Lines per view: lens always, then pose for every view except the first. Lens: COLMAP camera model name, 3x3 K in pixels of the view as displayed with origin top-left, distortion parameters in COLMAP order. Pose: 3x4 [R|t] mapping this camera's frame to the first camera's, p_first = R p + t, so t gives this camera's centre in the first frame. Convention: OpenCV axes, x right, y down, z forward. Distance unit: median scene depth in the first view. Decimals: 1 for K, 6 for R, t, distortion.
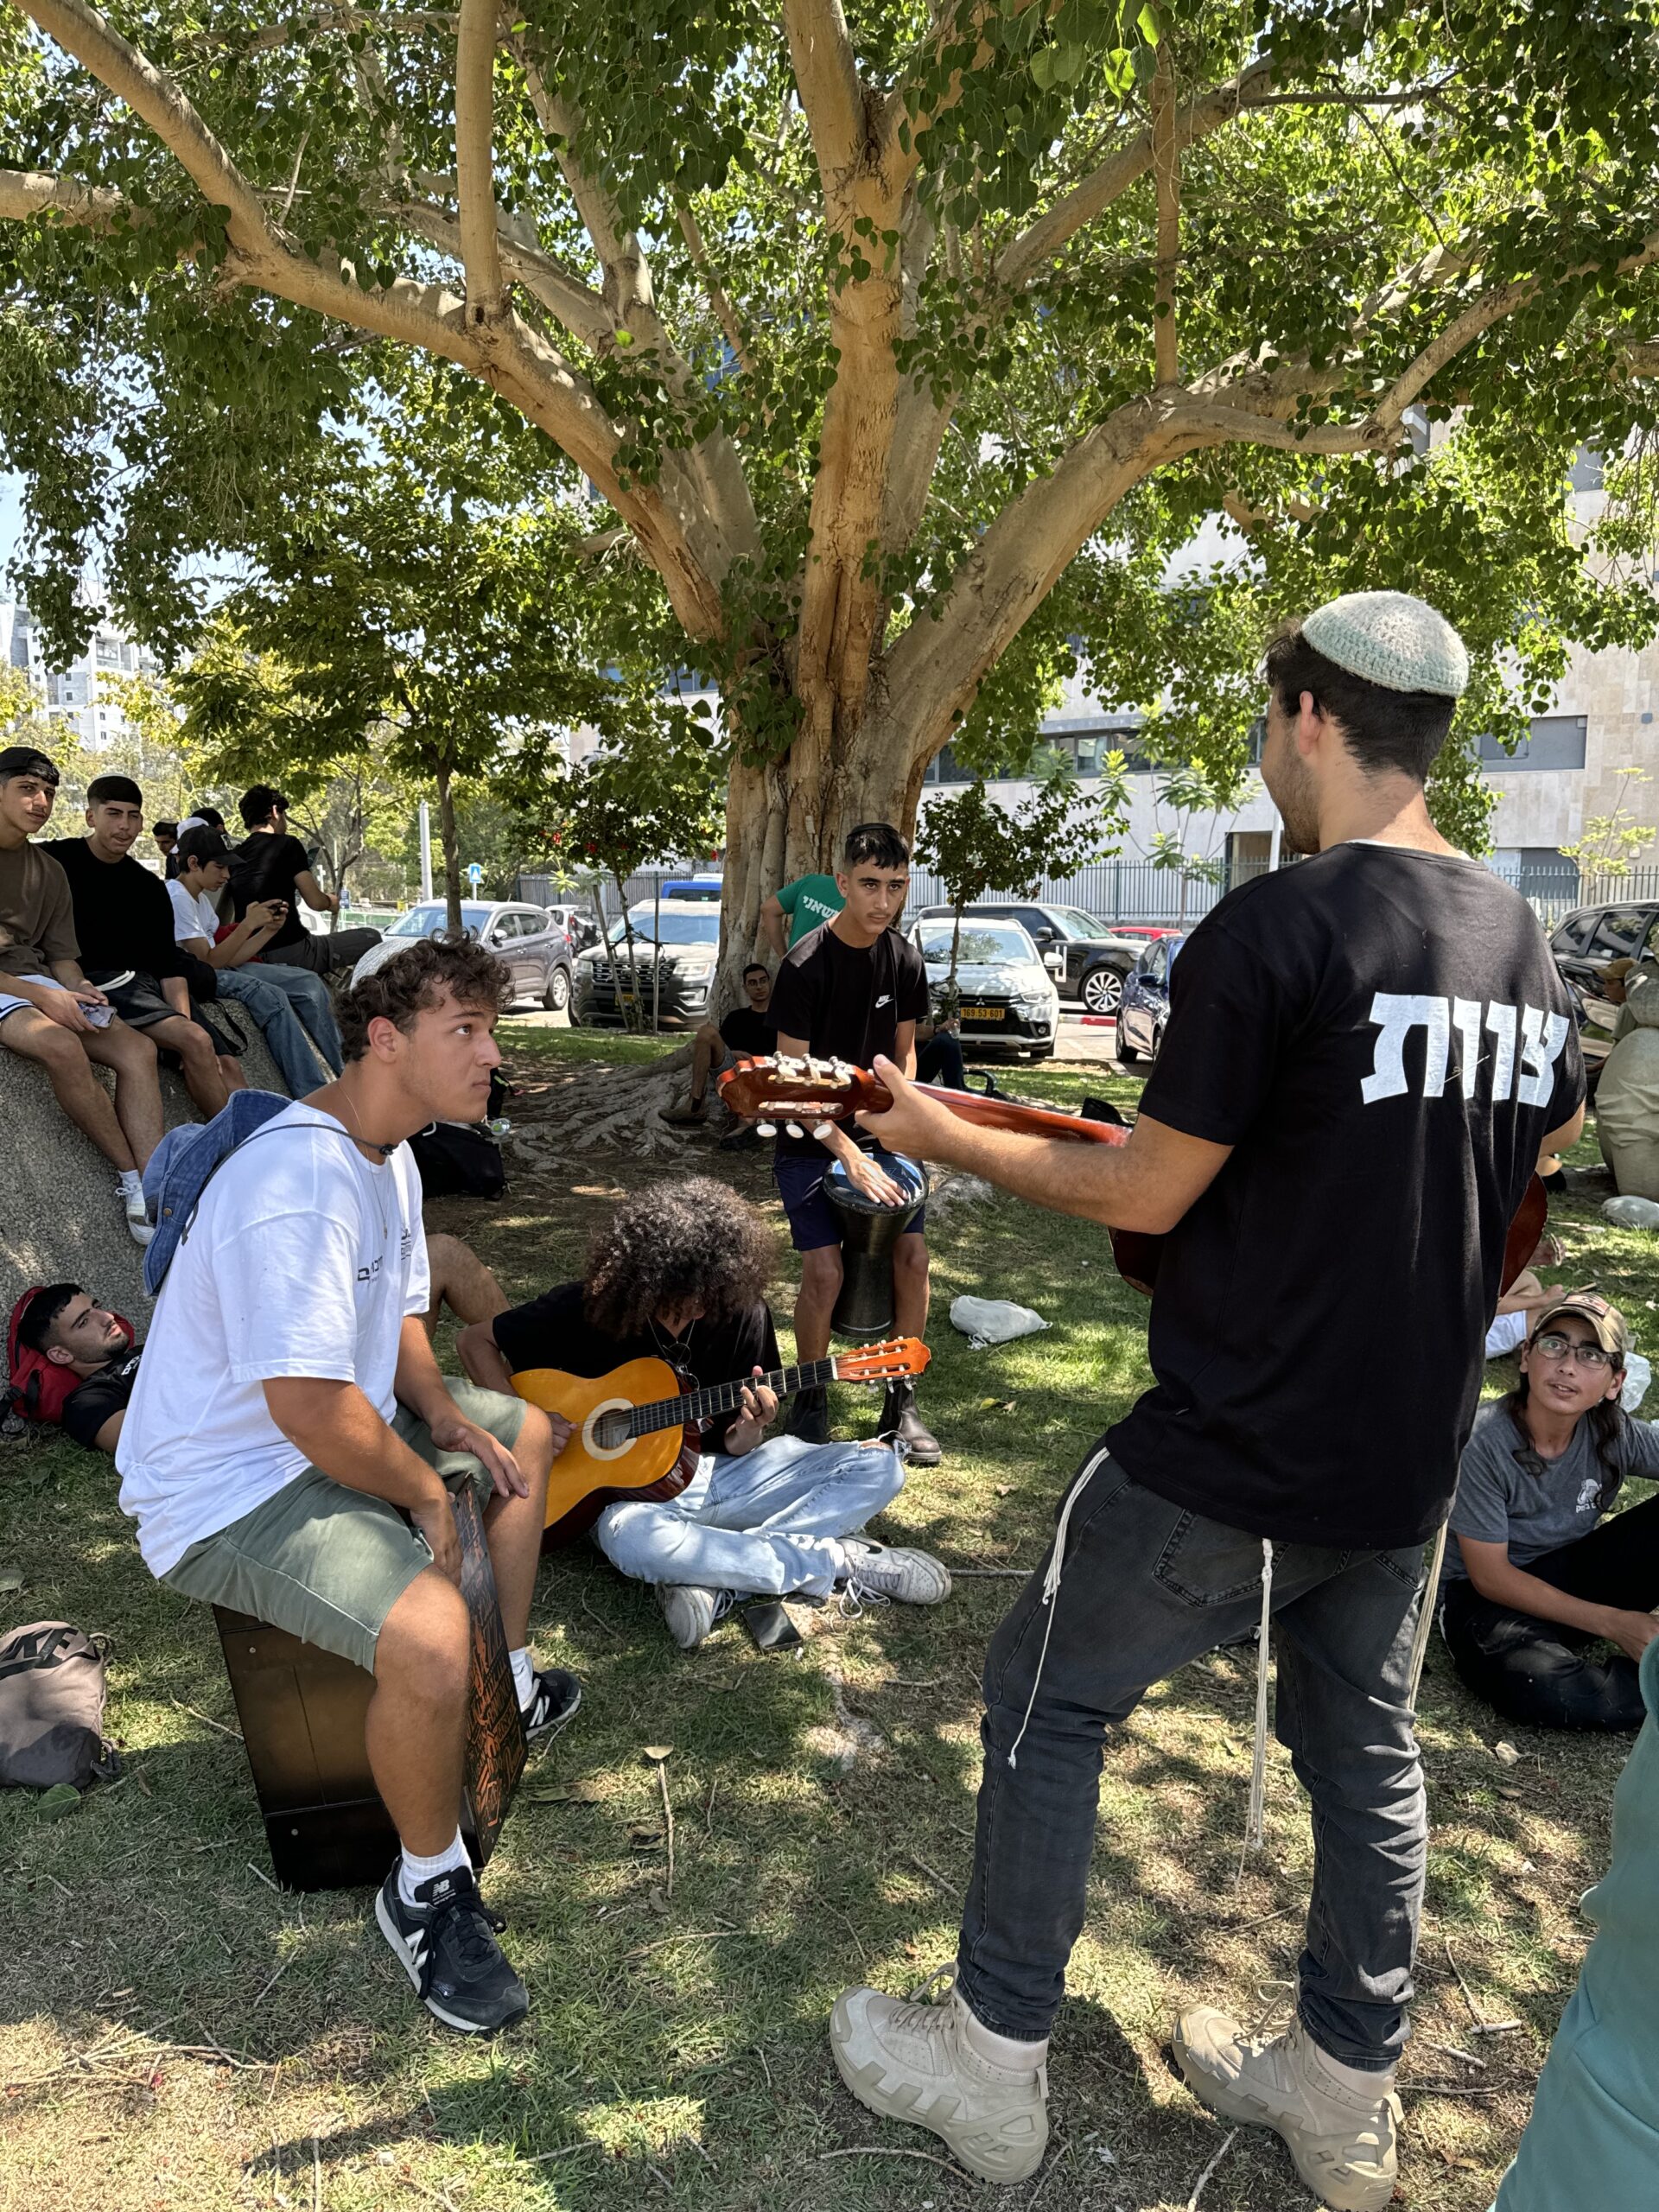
lens RADIAL K [[1583.7, 0, 824.6], [0, 1583.7, 1141.8], [0, 0, 1]] dist [0.037699, -0.037252]
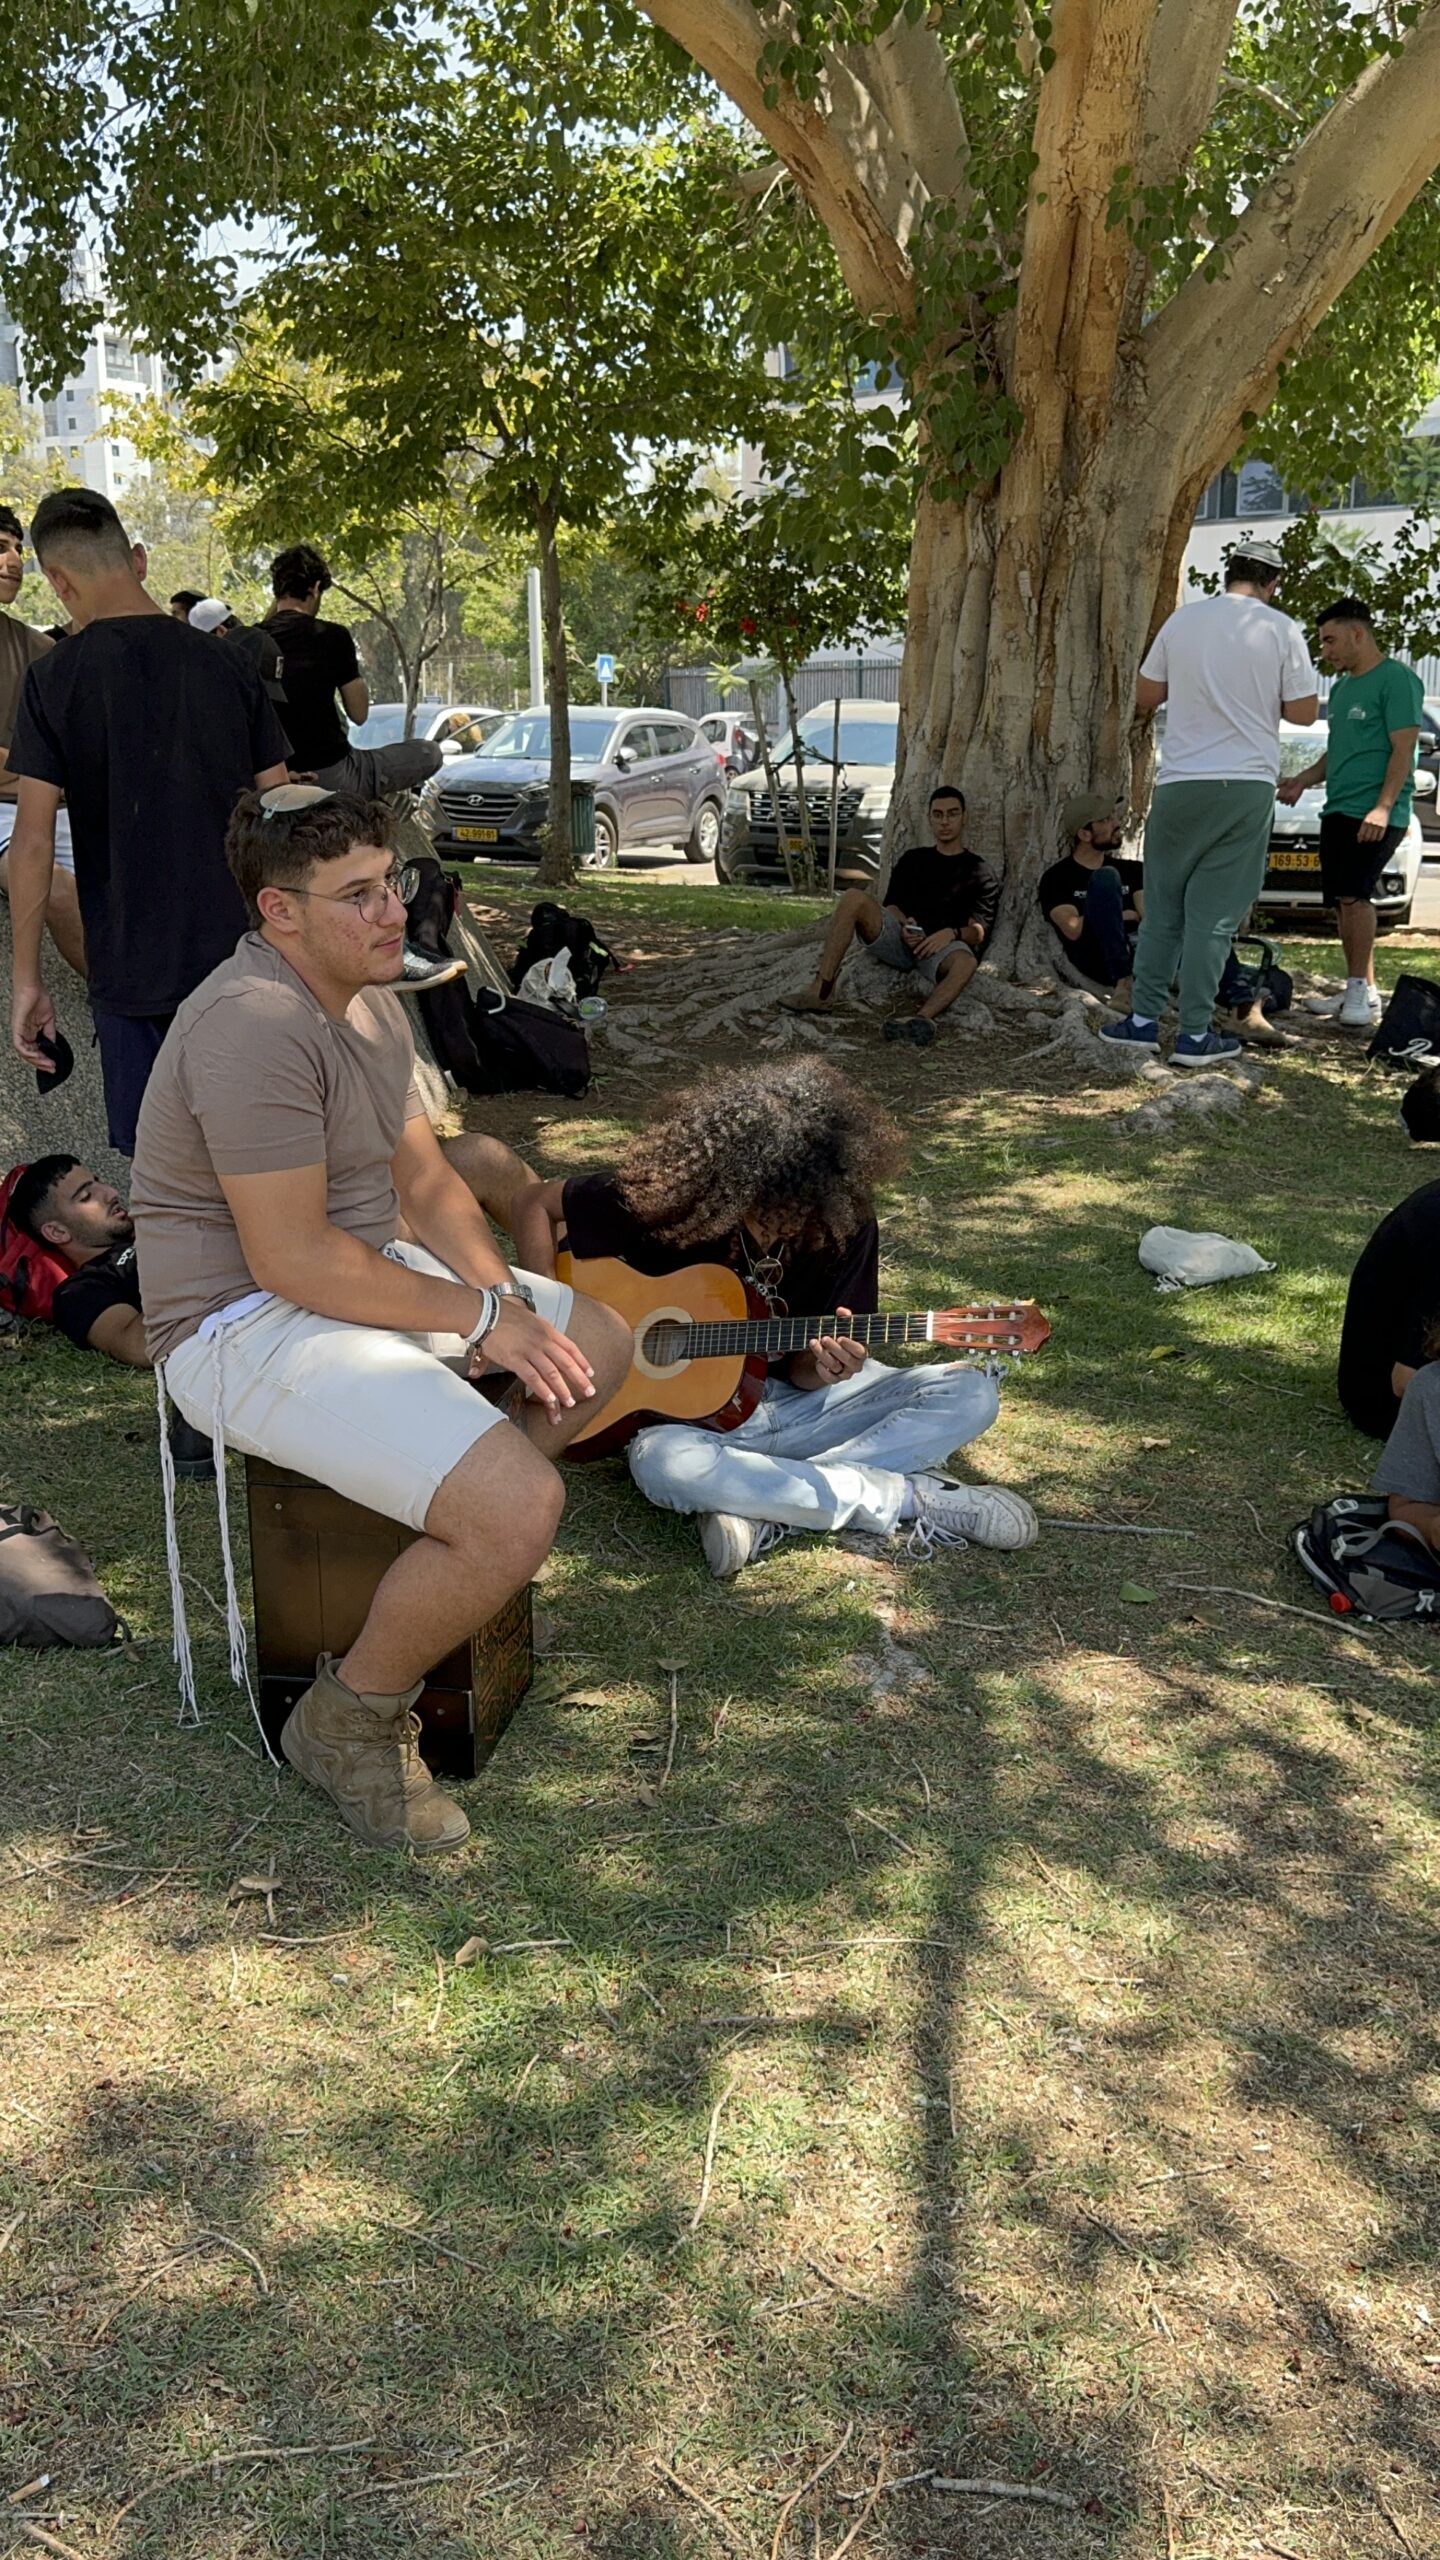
lens RADIAL K [[2268.1, 0, 703.1], [0, 2268.1, 1301.4], [0, 0, 1]] dist [0.083521, -0.133958]
pose [[0.983791, 0.035662, -0.175735, 0.040834], [-0.017230, 0.994290, 0.105316, 0.013822], [0.178487, -0.100581, 0.978788, -0.063131]]
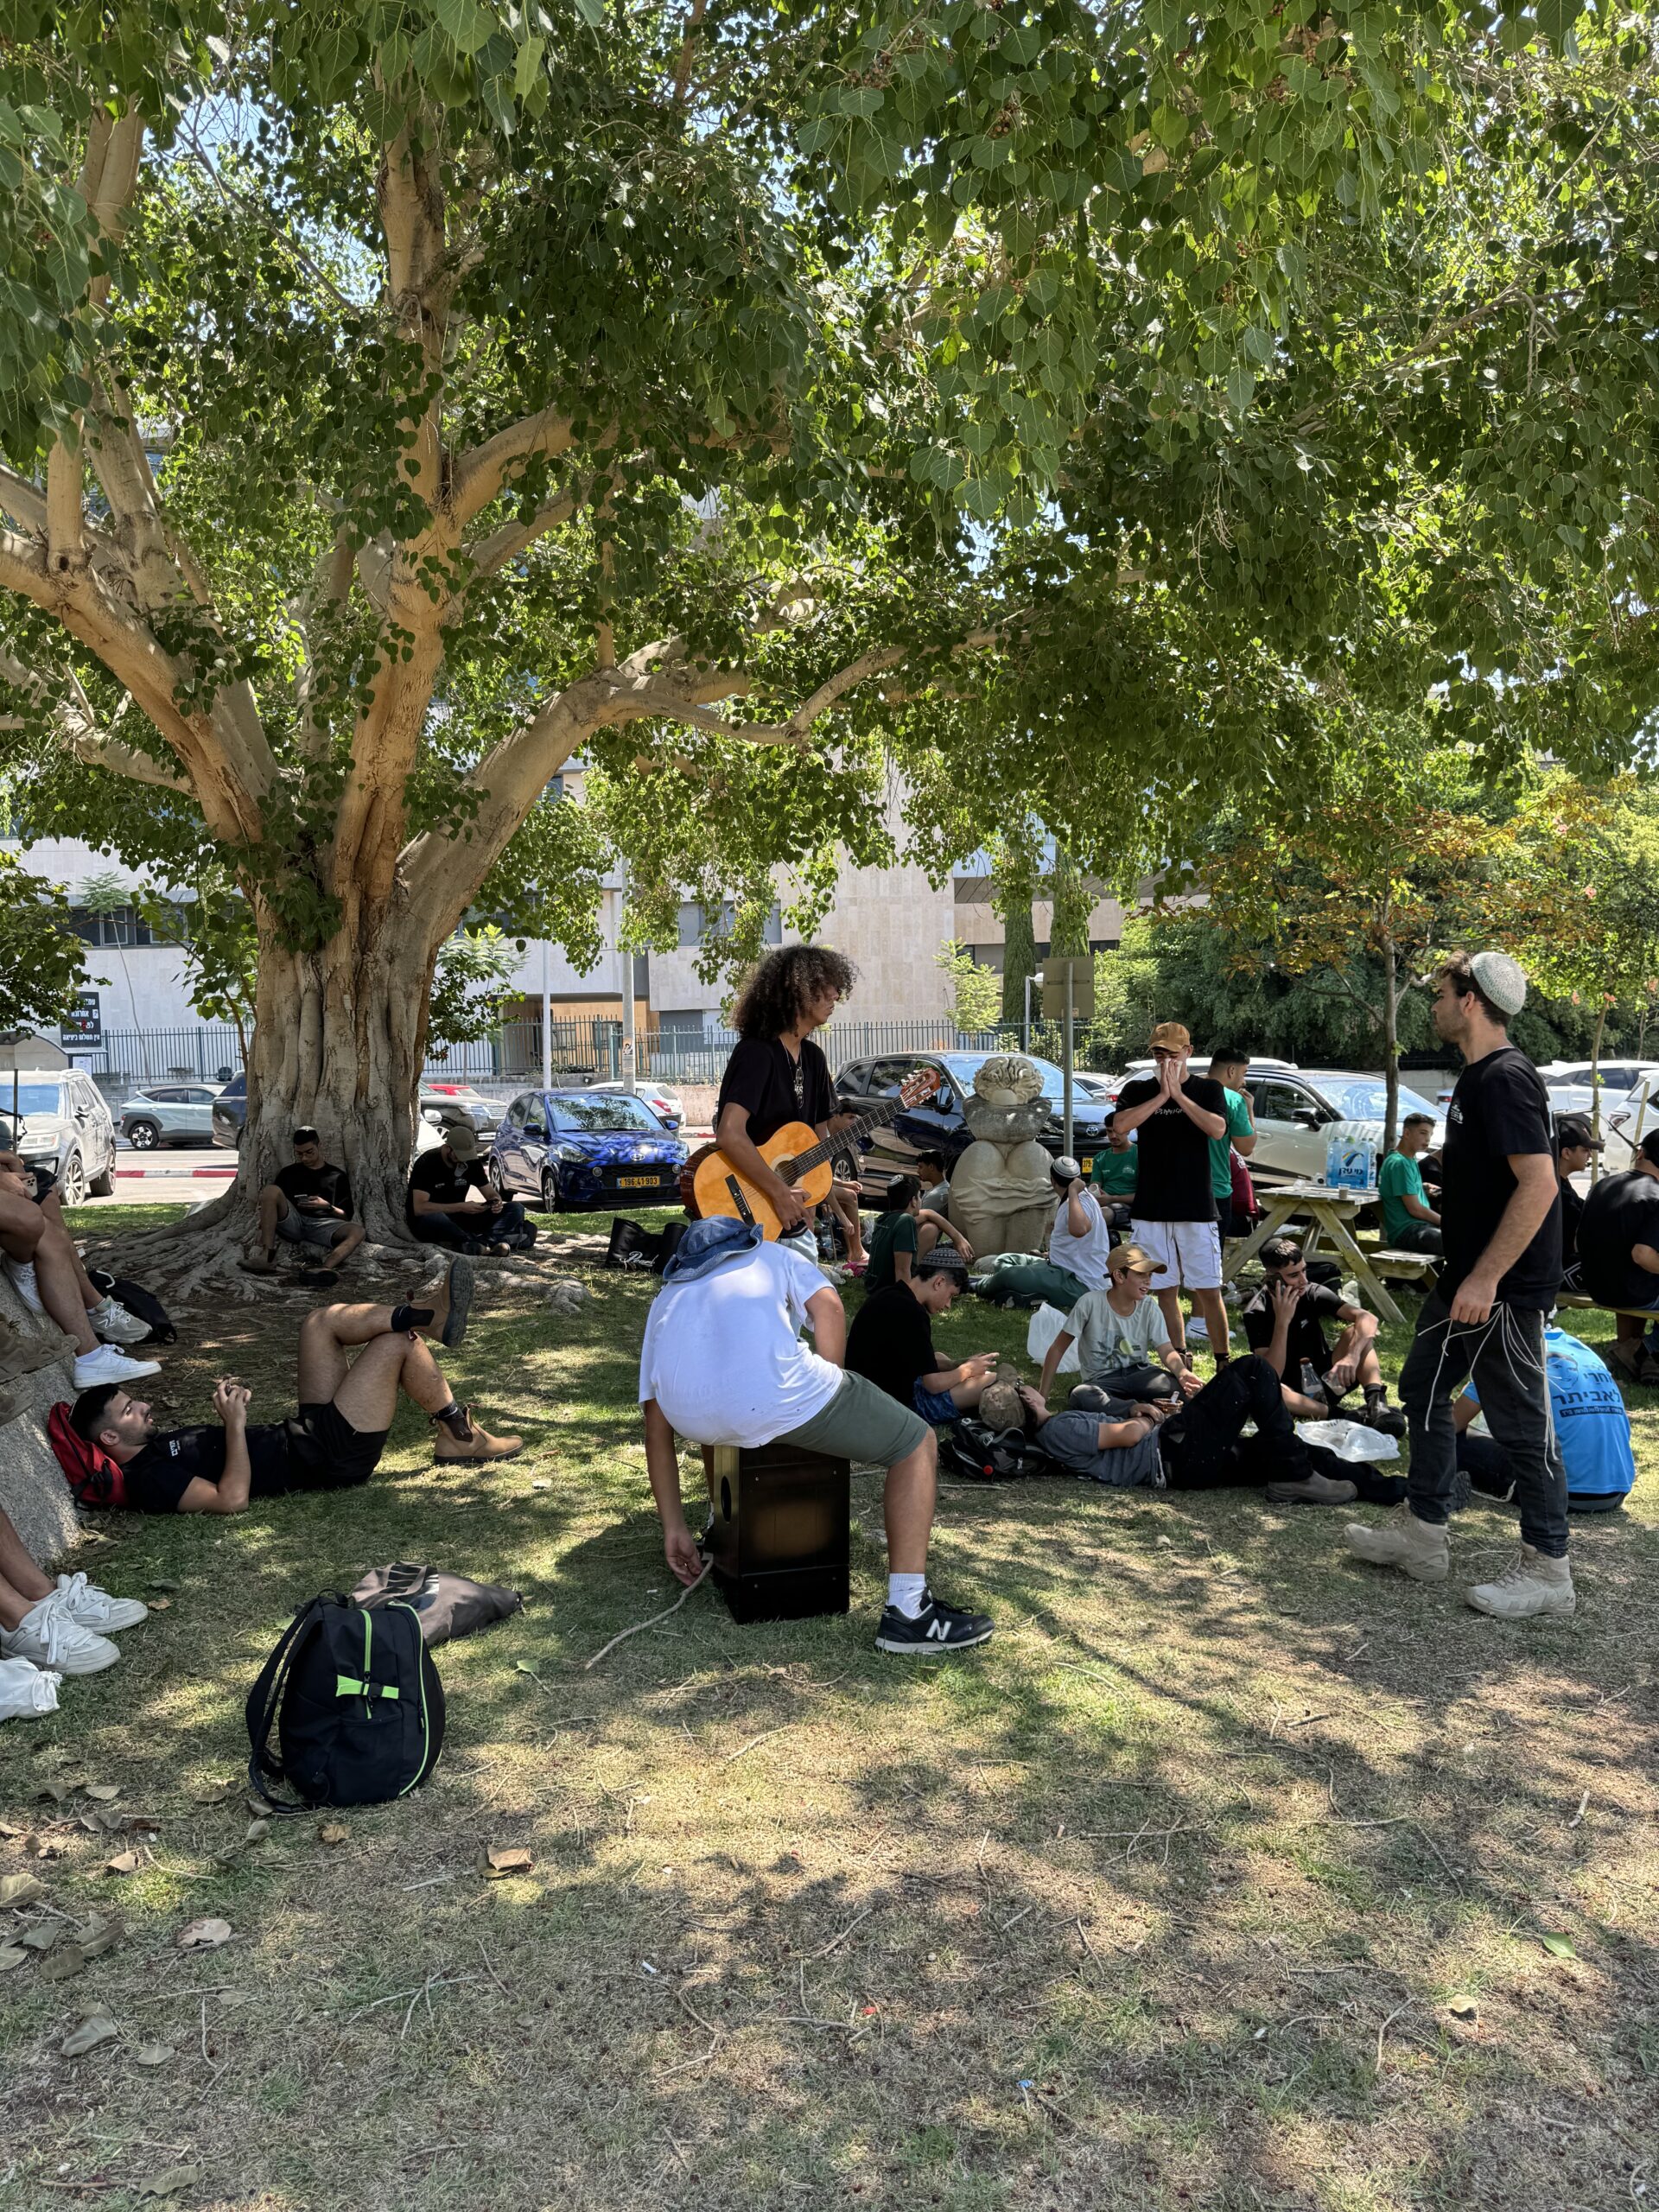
lens RADIAL K [[1583.7, 0, 821.9], [0, 1583.7, 1109.5], [0, 0, 1]] dist [0.037699, -0.037252]
pose [[0.876735, -0.039110, 0.479381, -0.266266], [0.094906, 0.991160, -0.092710, 0.017133], [-0.471517, 0.126779, 0.872696, -0.164185]]
